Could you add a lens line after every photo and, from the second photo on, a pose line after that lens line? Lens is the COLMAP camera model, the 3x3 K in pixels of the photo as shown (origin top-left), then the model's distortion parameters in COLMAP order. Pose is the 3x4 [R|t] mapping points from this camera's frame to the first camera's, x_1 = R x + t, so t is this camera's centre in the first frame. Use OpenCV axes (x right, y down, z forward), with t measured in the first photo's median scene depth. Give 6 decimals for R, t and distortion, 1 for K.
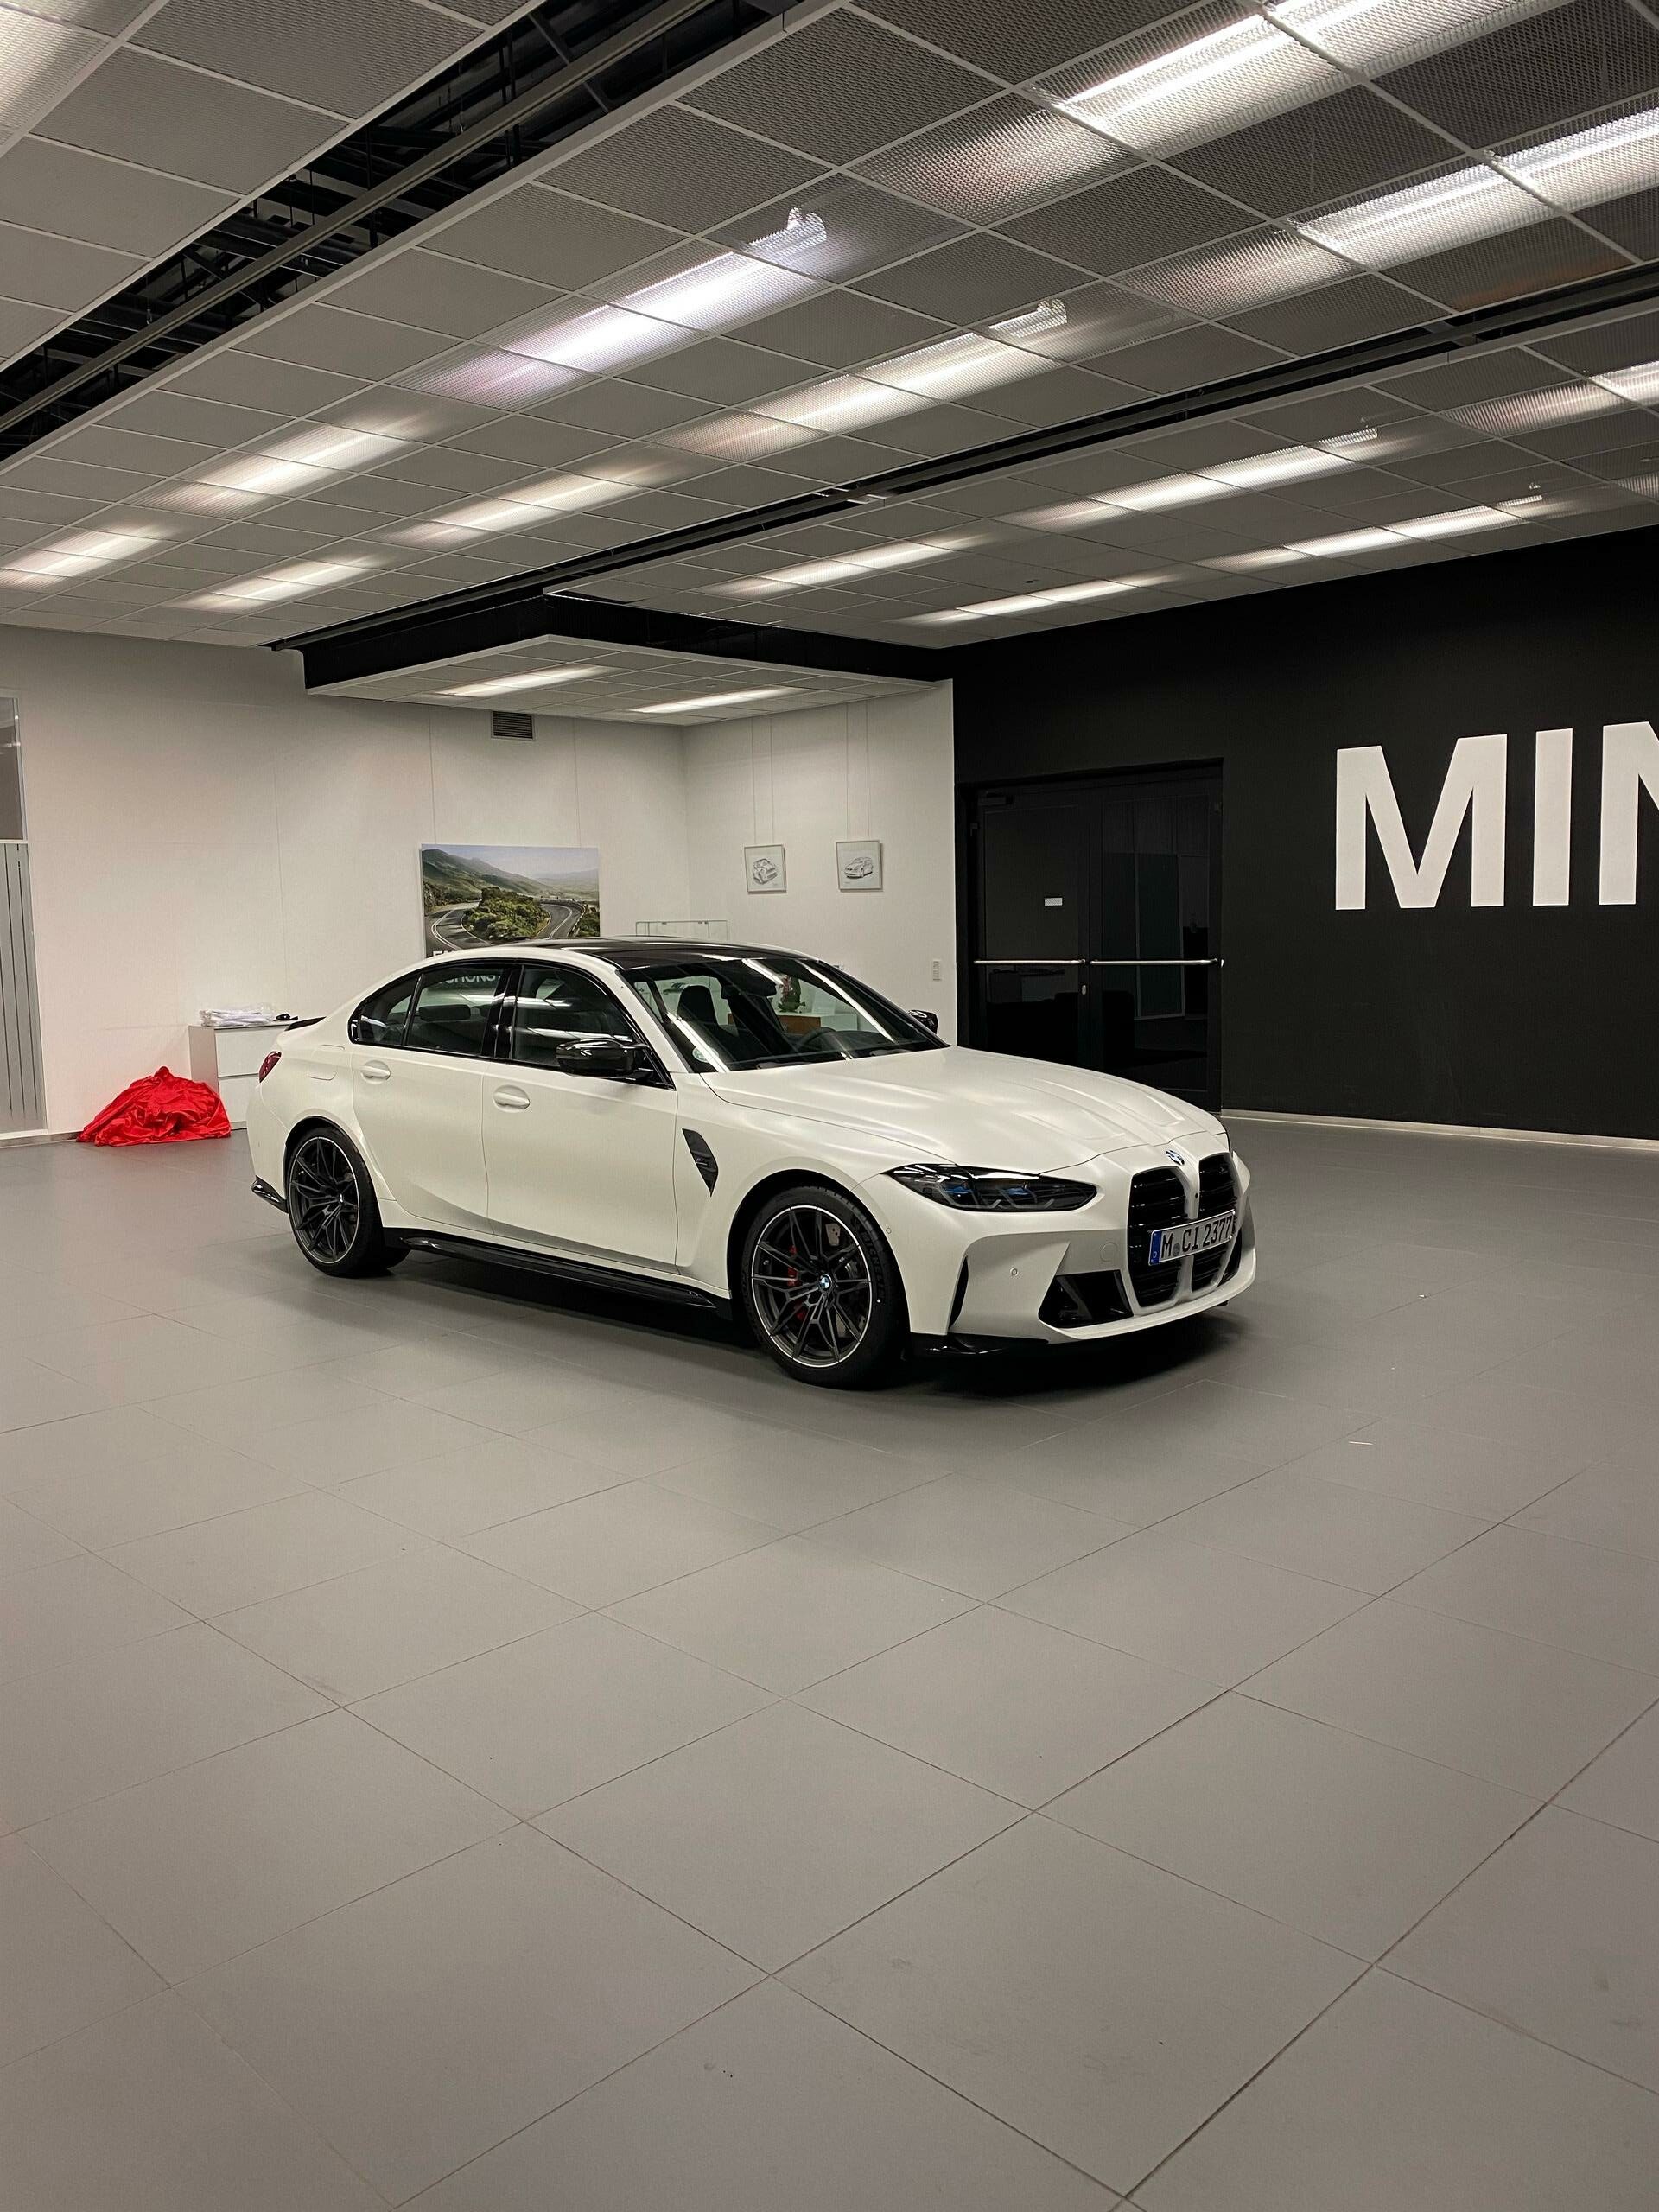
lens RADIAL K [[1694.9, 0, 829.5], [0, 1694.9, 1106.0], [0, 0, 1]] dist [0.087587, 0.001017]
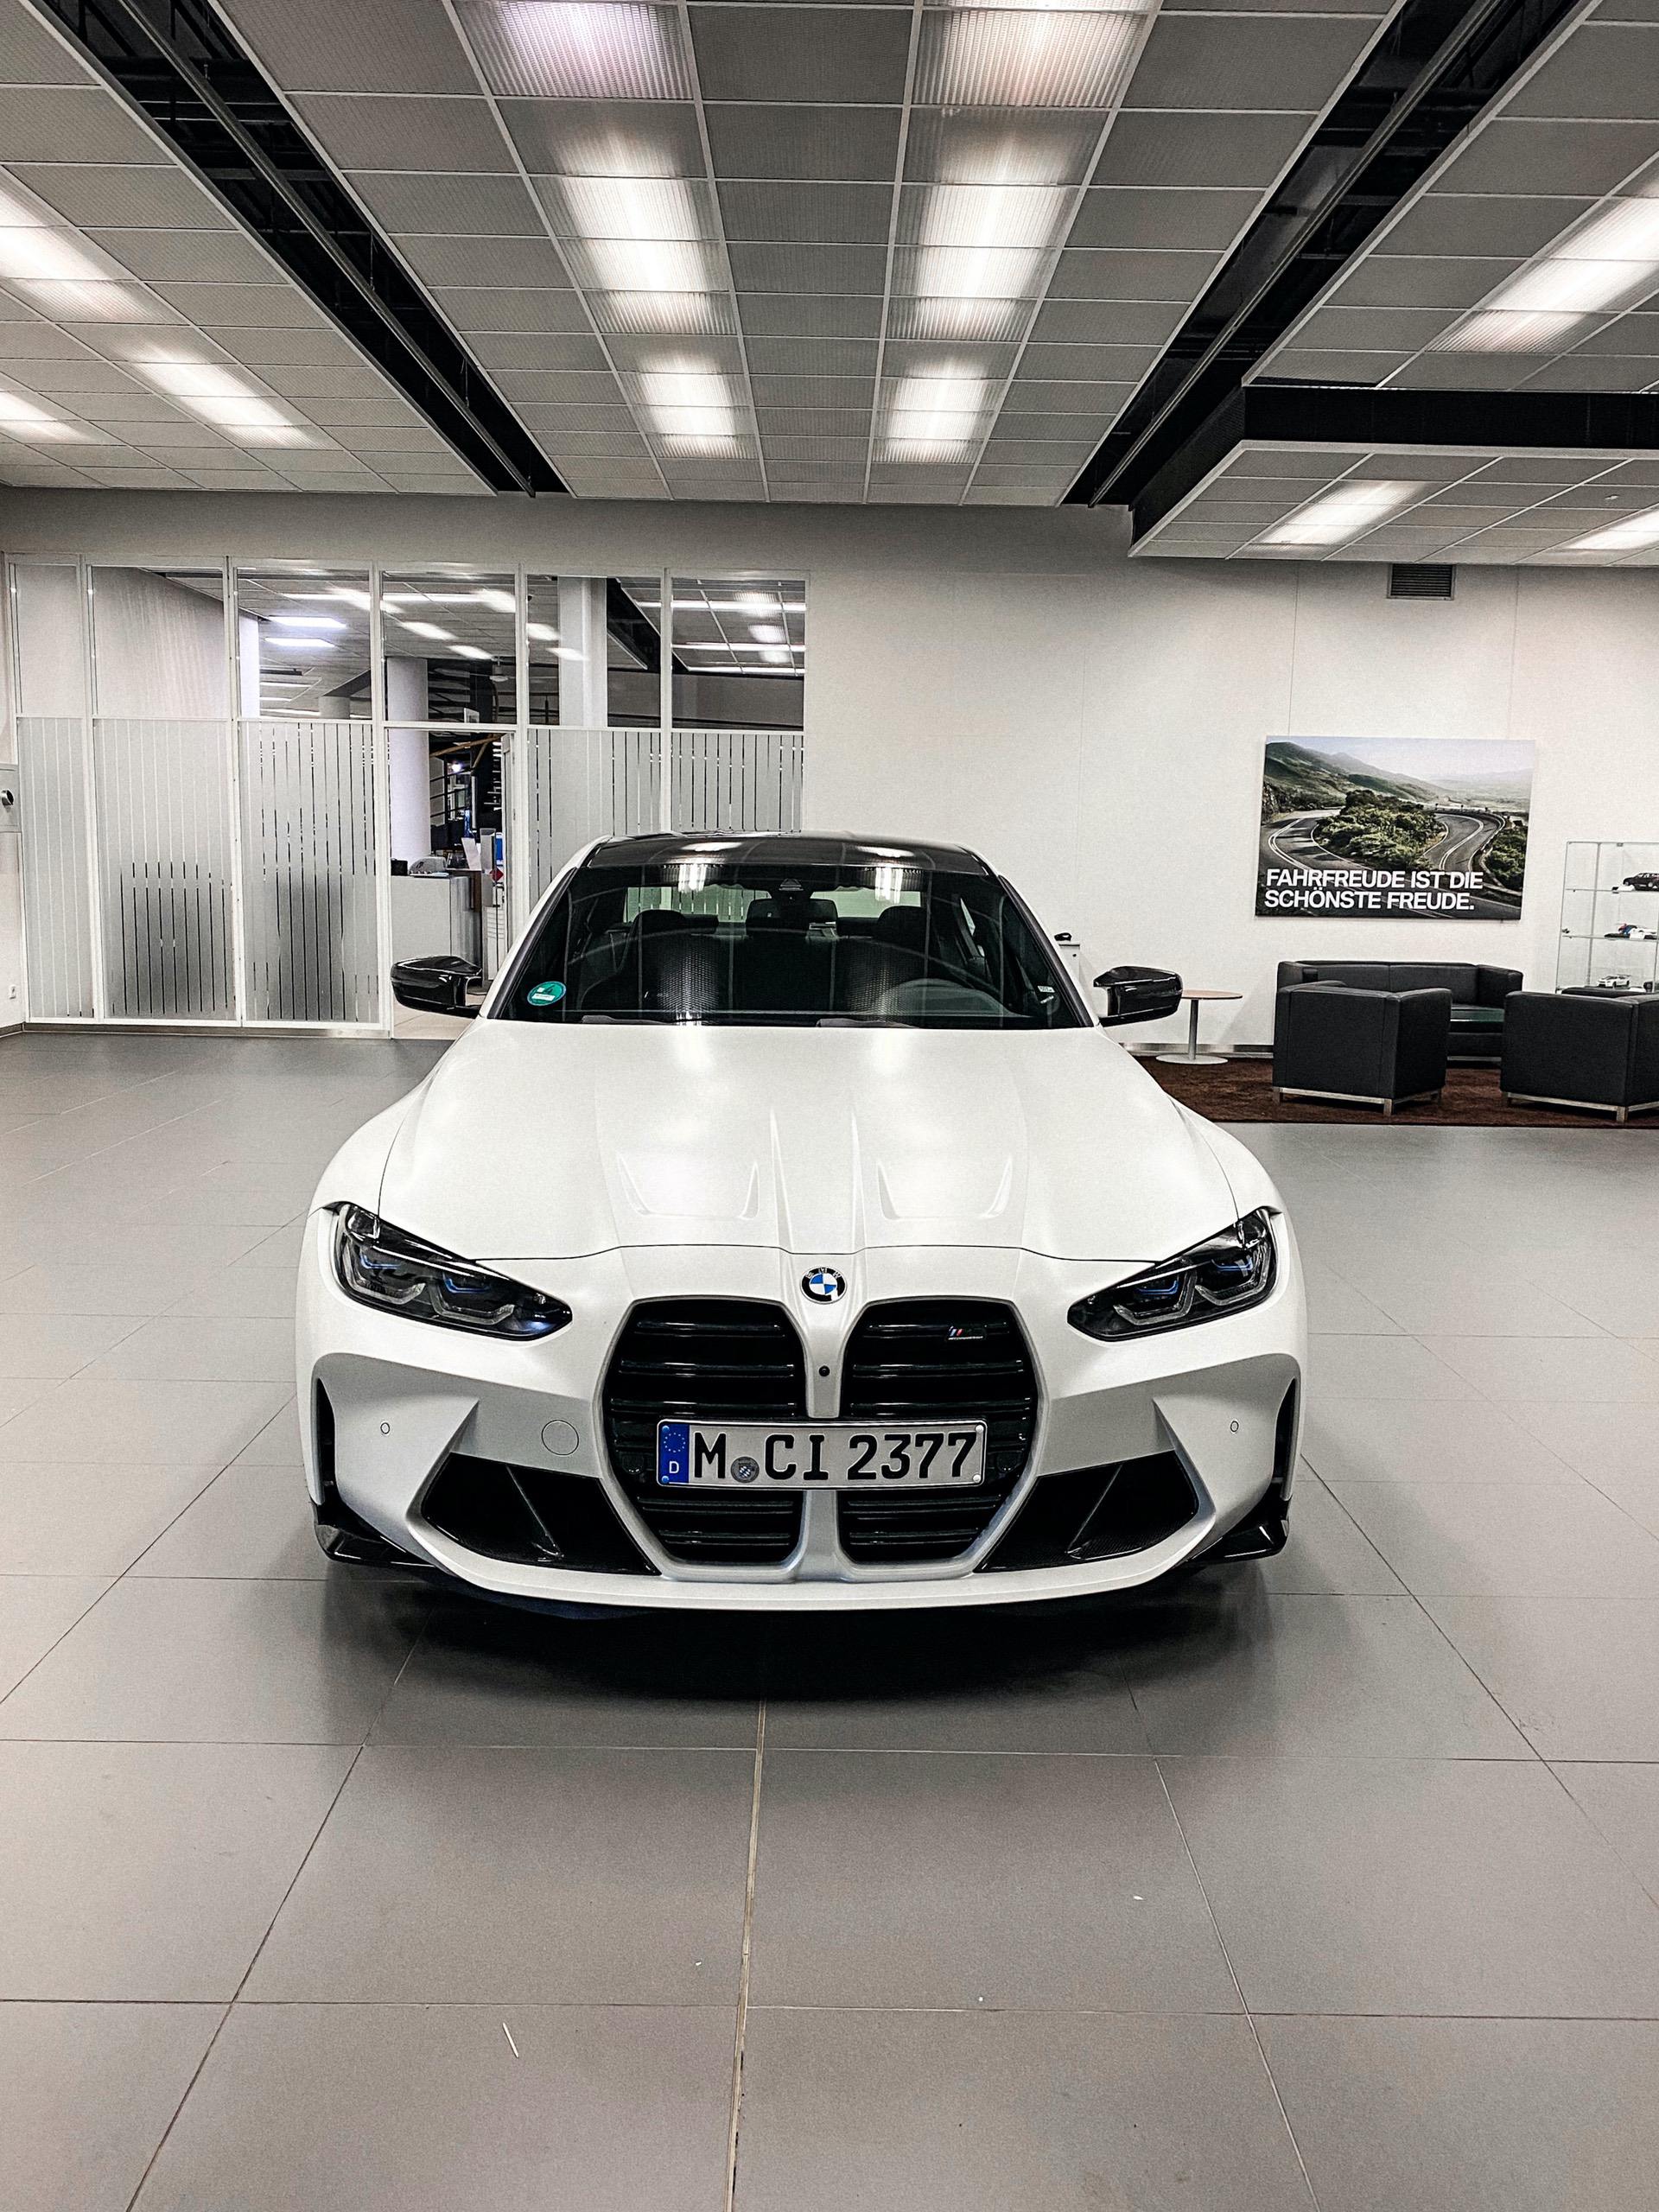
lens RADIAL K [[1734.0, 0, 829.5], [0, 1734.0, 1106.0], [0, 0, 1]] dist [0.156596, -0.393619]
pose [[0.713991, 0.138063, -0.686408, 0.208580], [-0.112462, 0.990250, 0.082197, -0.023480], [0.691064, 0.018506, 0.722557, 0.249354]]
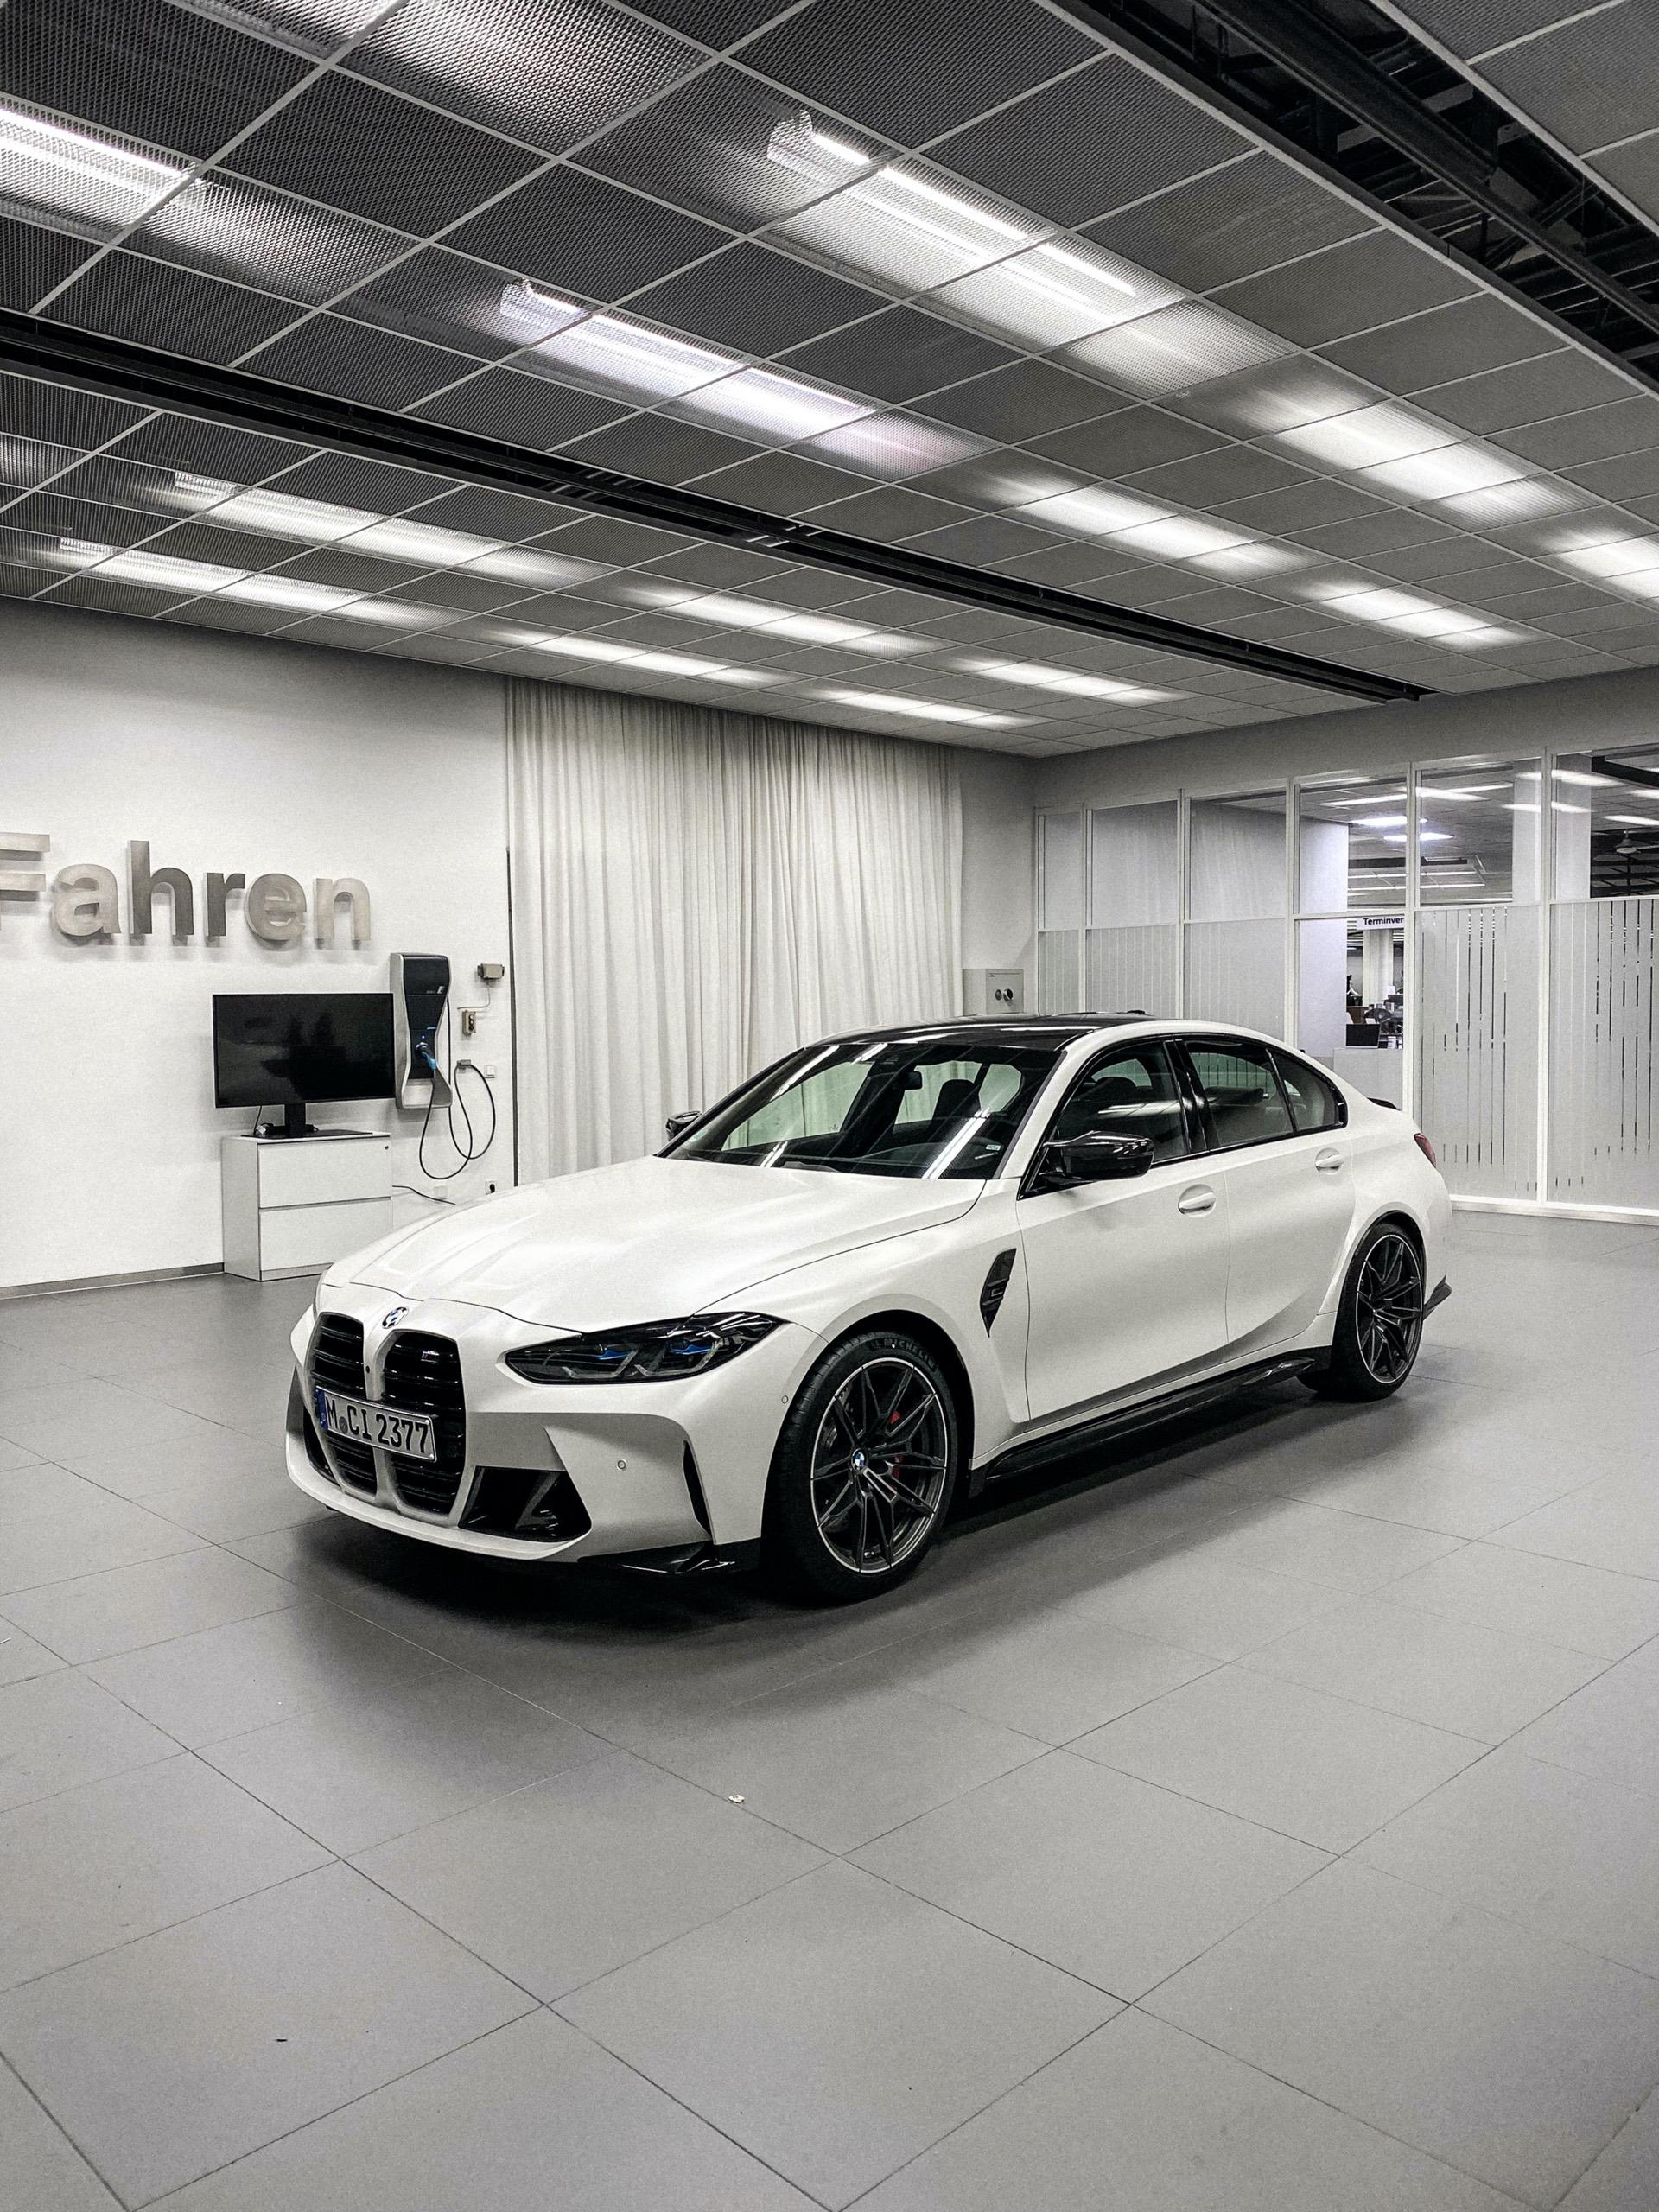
lens RADIAL K [[1694.9, 0, 829.5], [0, 1694.9, 1106.0], [0, 0, 1]] dist [0.087587, 0.001017]
pose [[-0.006713, 0.079277, -0.996830, 0.371380], [-0.107088, 0.991063, 0.079540, -0.056232], [0.994227, 0.107283, 0.001837, 0.458605]]
